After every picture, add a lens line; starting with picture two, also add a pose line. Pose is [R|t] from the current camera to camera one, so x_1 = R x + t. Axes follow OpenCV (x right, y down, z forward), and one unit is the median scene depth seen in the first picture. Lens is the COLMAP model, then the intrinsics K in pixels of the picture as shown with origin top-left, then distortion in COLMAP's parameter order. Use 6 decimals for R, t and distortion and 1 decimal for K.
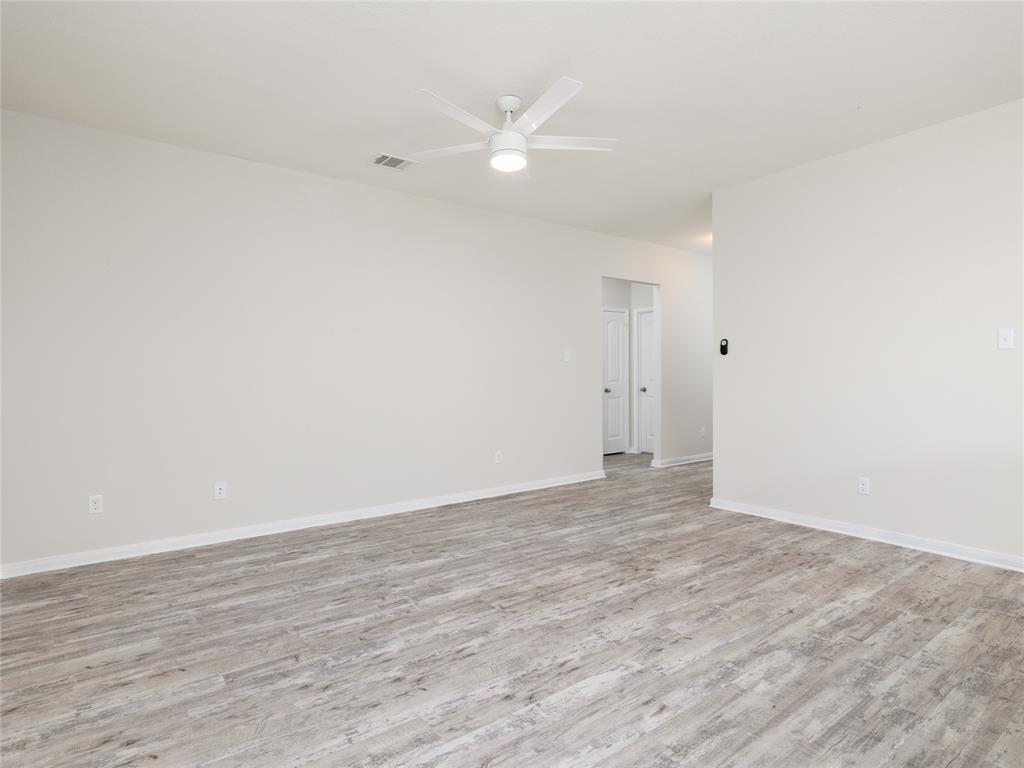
lens RADIAL K [[557.7, 0, 512.0], [0, 557.7, 384.0], [0, 0, 1]] dist [-0.004645, 0.000377]
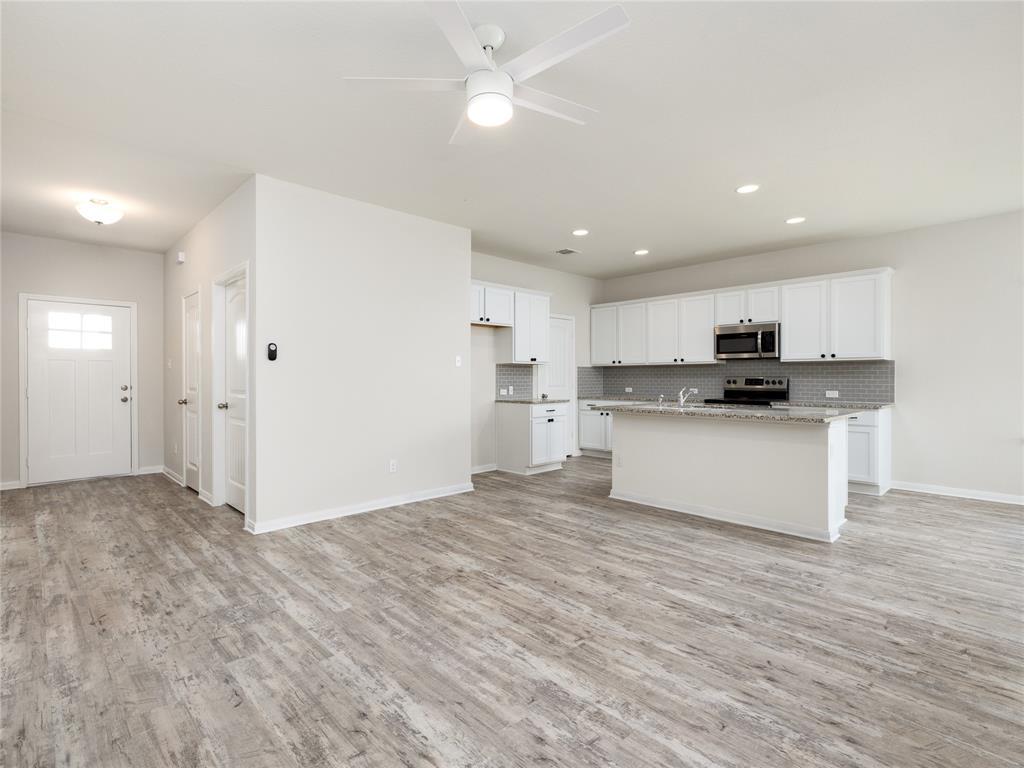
lens RADIAL K [[501.2, 0, 508.6], [0, 501.2, 384.1], [0, 0, 1]] dist [0.002108, -0.000066]
pose [[-0.120394, -0.003928, 0.992718, -0.702260], [0.020881, 0.999761, 0.006488, -0.016759], [-0.992507, 0.021510, -0.120283, 1.047041]]
